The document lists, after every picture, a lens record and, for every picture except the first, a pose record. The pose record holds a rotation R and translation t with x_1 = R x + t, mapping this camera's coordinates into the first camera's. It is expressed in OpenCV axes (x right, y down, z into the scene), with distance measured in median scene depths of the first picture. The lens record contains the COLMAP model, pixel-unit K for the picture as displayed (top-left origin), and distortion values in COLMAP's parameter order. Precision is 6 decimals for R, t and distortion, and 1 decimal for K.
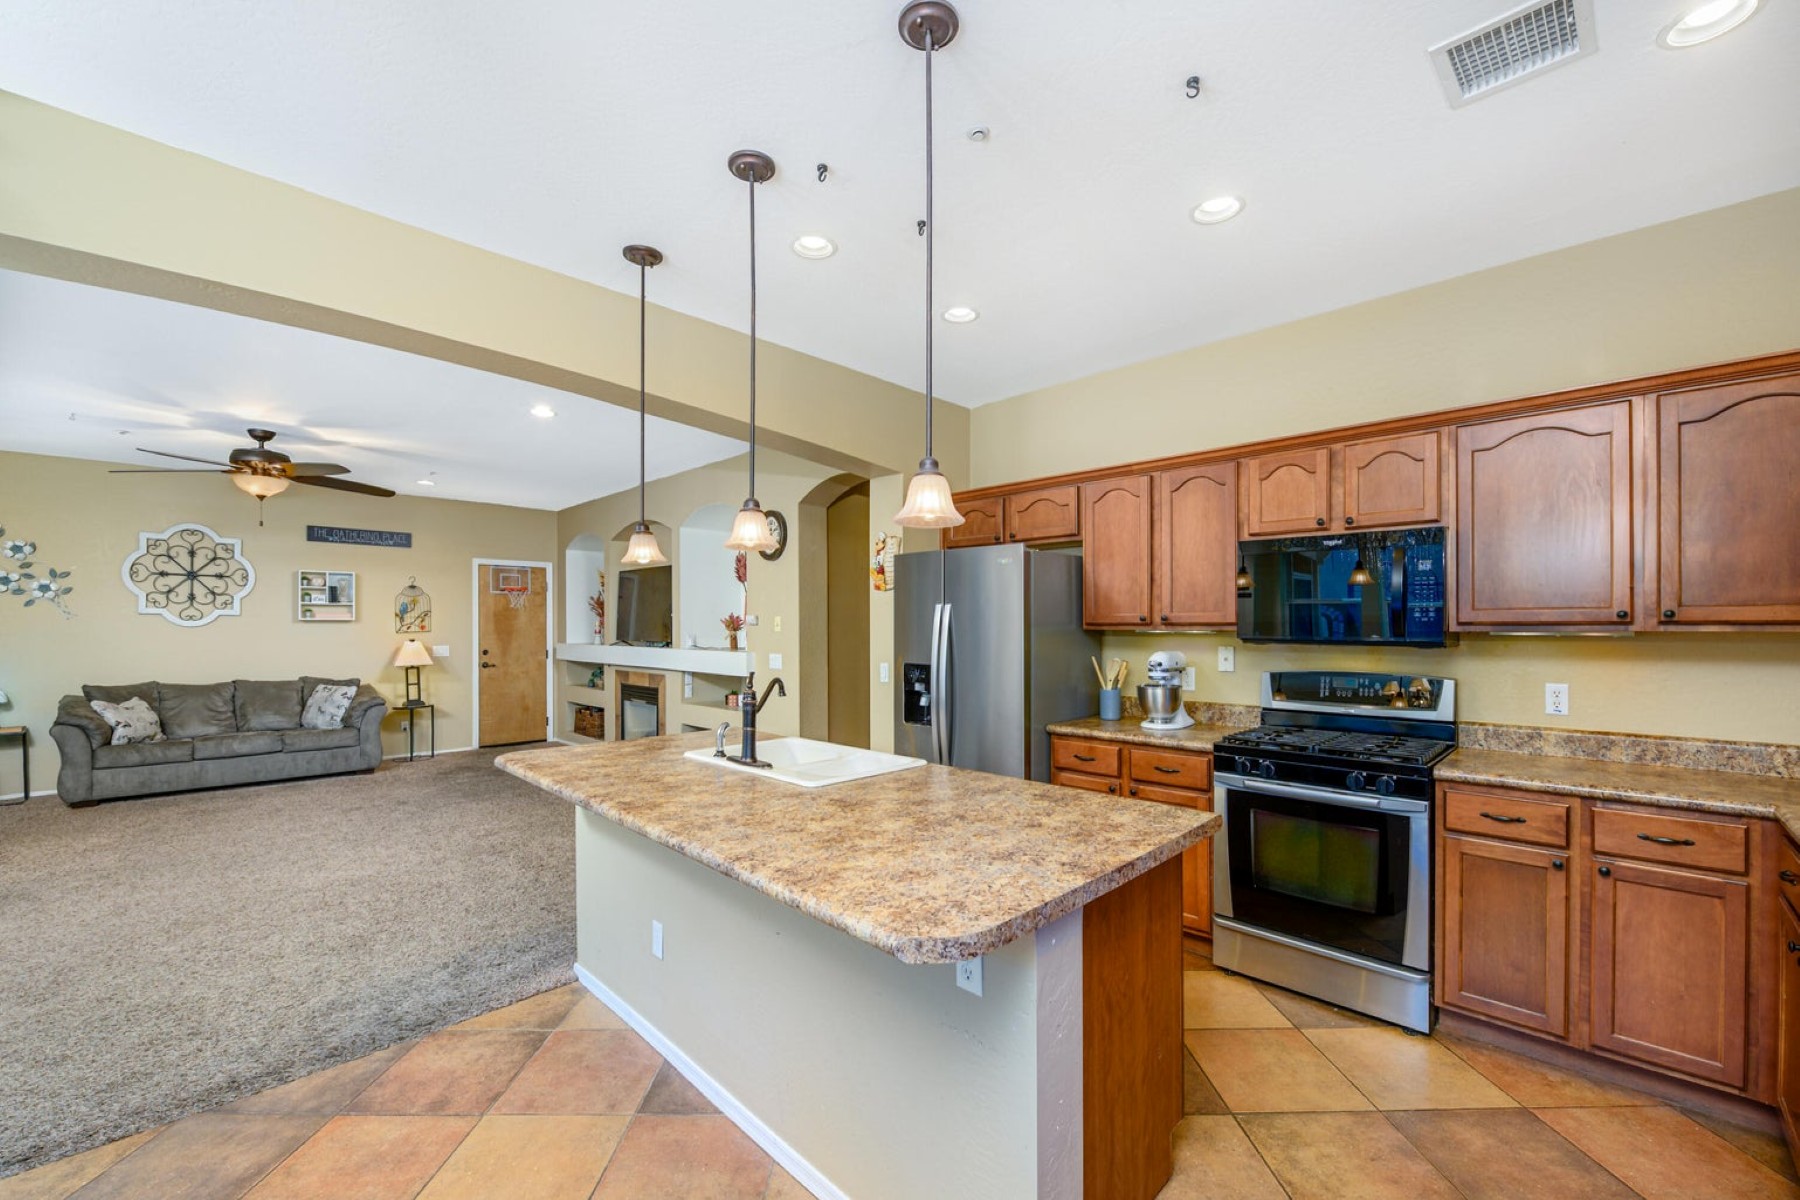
lens RADIAL K [[720.1, 0, 918.2], [0, 720.1, 625.8], [0, 0, 1]] dist [-0.009742, -0.000787]
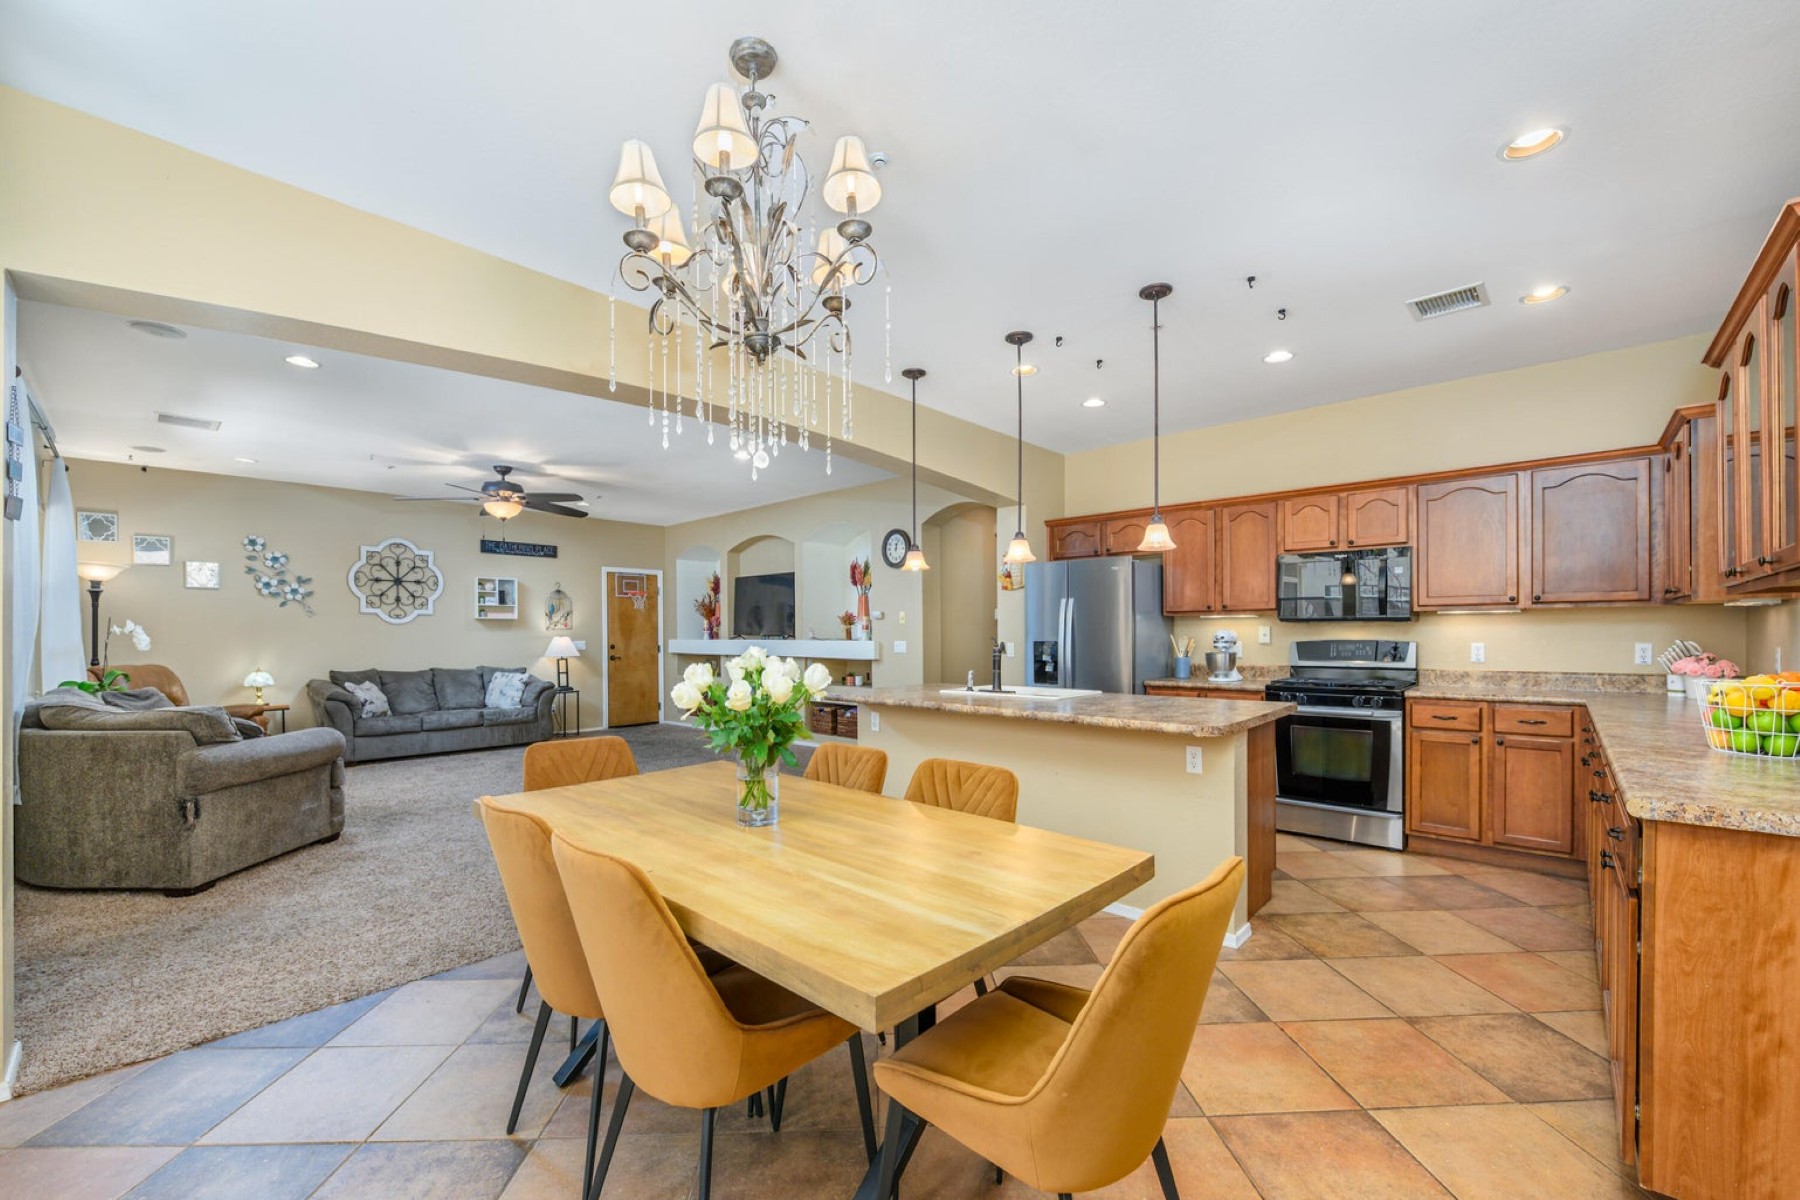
lens RADIAL K [[720.1, 0, 919.2], [0, 720.1, 637.1], [0, 0, 1]] dist [-0.009742, -0.000787]
pose [[0.999271, -0.005475, 0.037787, -0.210242], [0.005296, 0.999974, 0.004826, 0.025399], [-0.037813, -0.004622, 0.999274, -0.277986]]
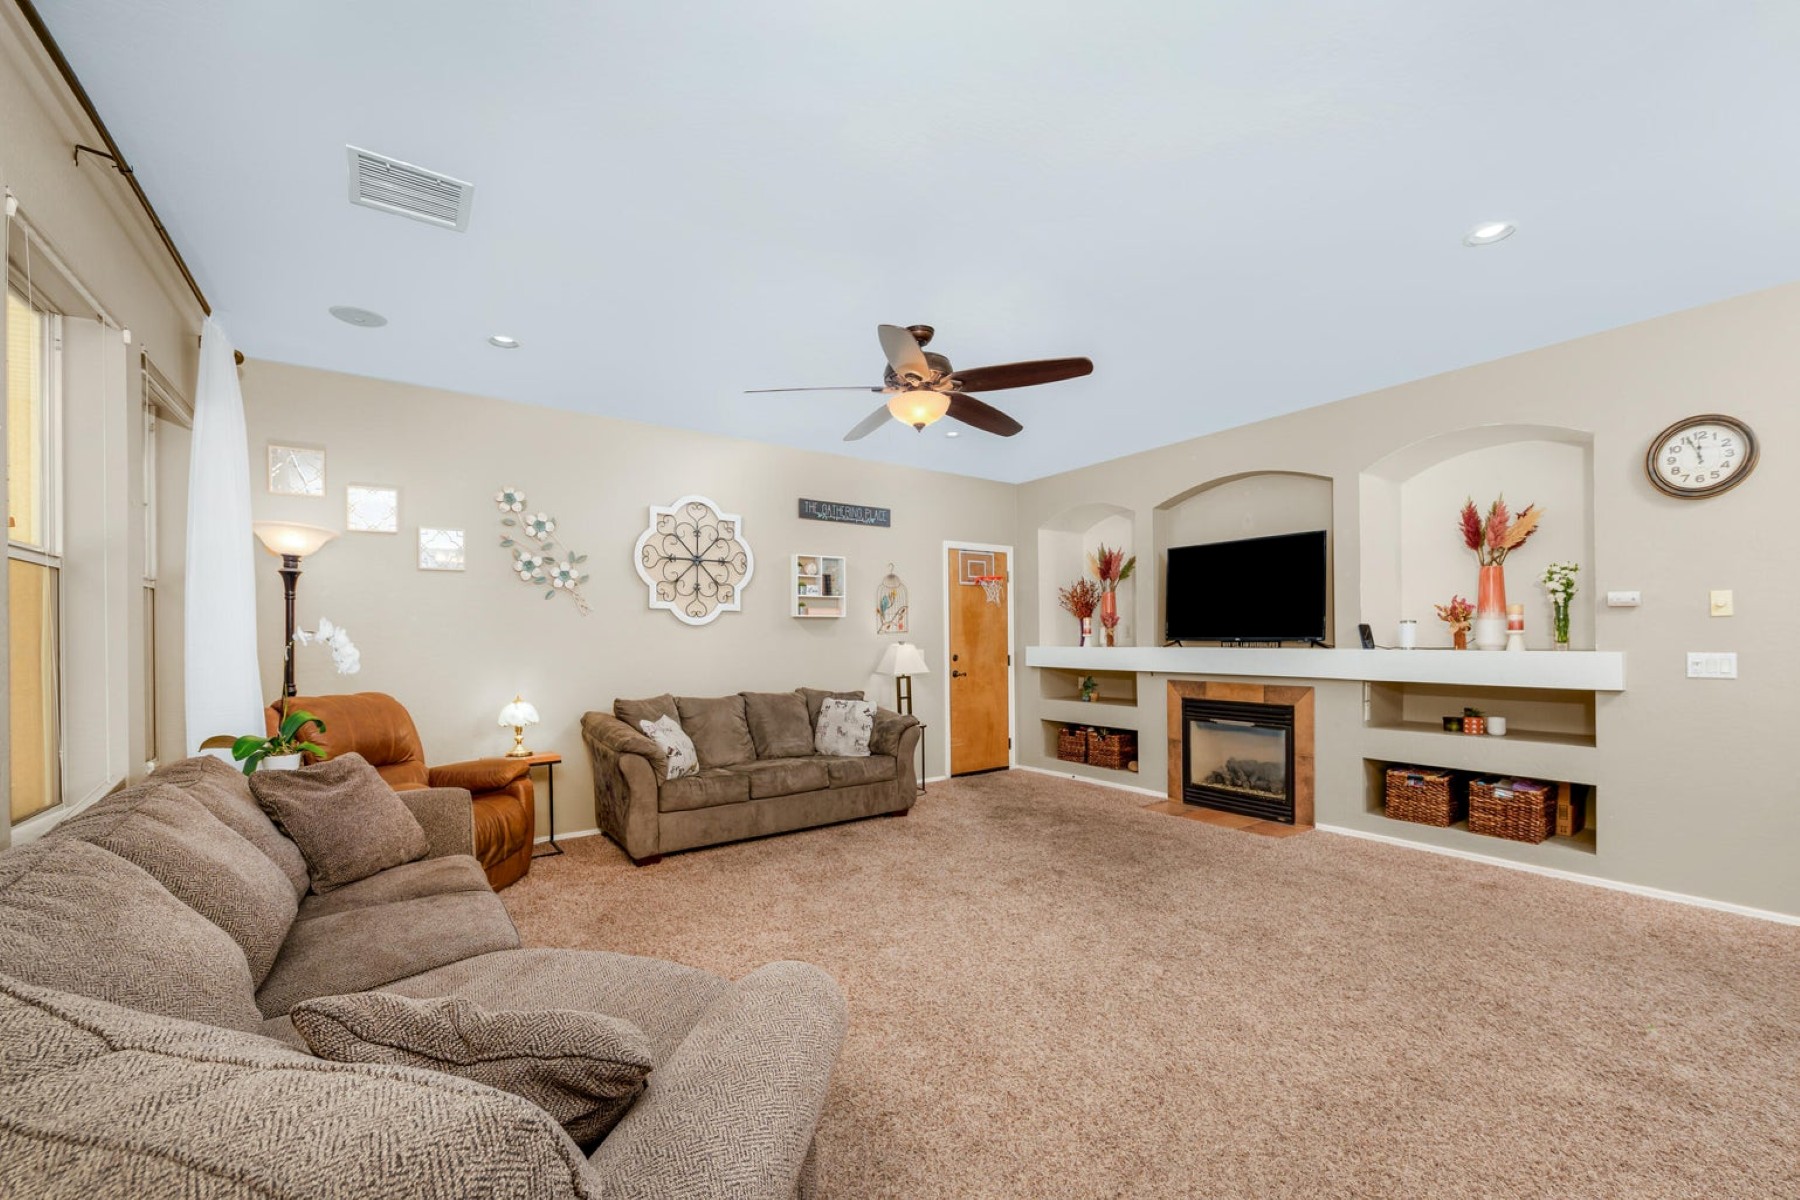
lens RADIAL K [[720.1, 0, 915.6], [0, 720.1, 638.9], [0, 0, 1]] dist [-0.009742, -0.000787]
pose [[0.985540, -0.008775, -0.169213, -0.733921], [0.009216, 0.999956, 0.001818, 0.019337], [0.169190, -0.003352, 0.985578, 0.287552]]
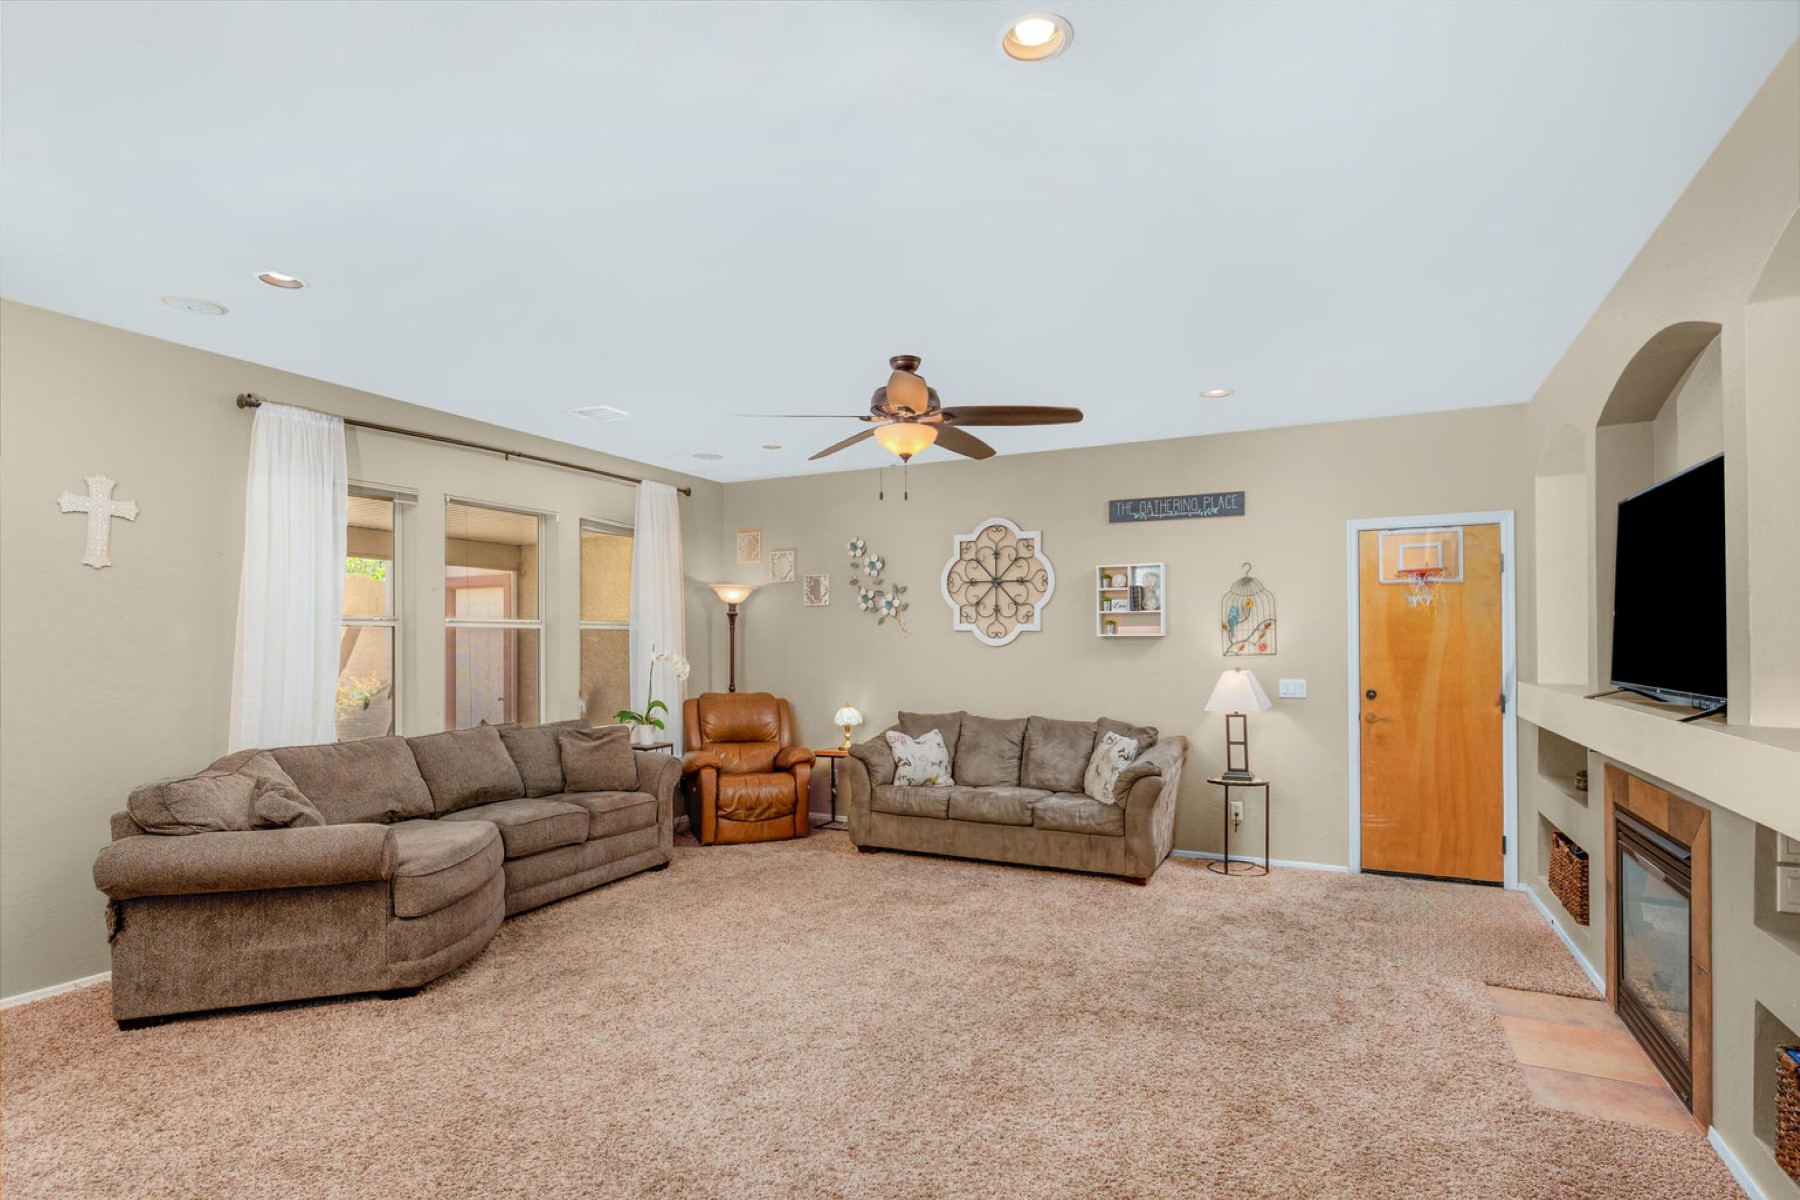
lens RADIAL K [[892.5, 0, 879.8], [0, 892.5, 638.8], [0, 0, 1]] dist [-0.002176, 0.000261]
pose [[0.288202, -0.002401, -0.957567, -0.108353], [0.003751, 0.999992, -0.001379, -0.006928], [0.957562, -0.003195, 0.288209, 0.662883]]
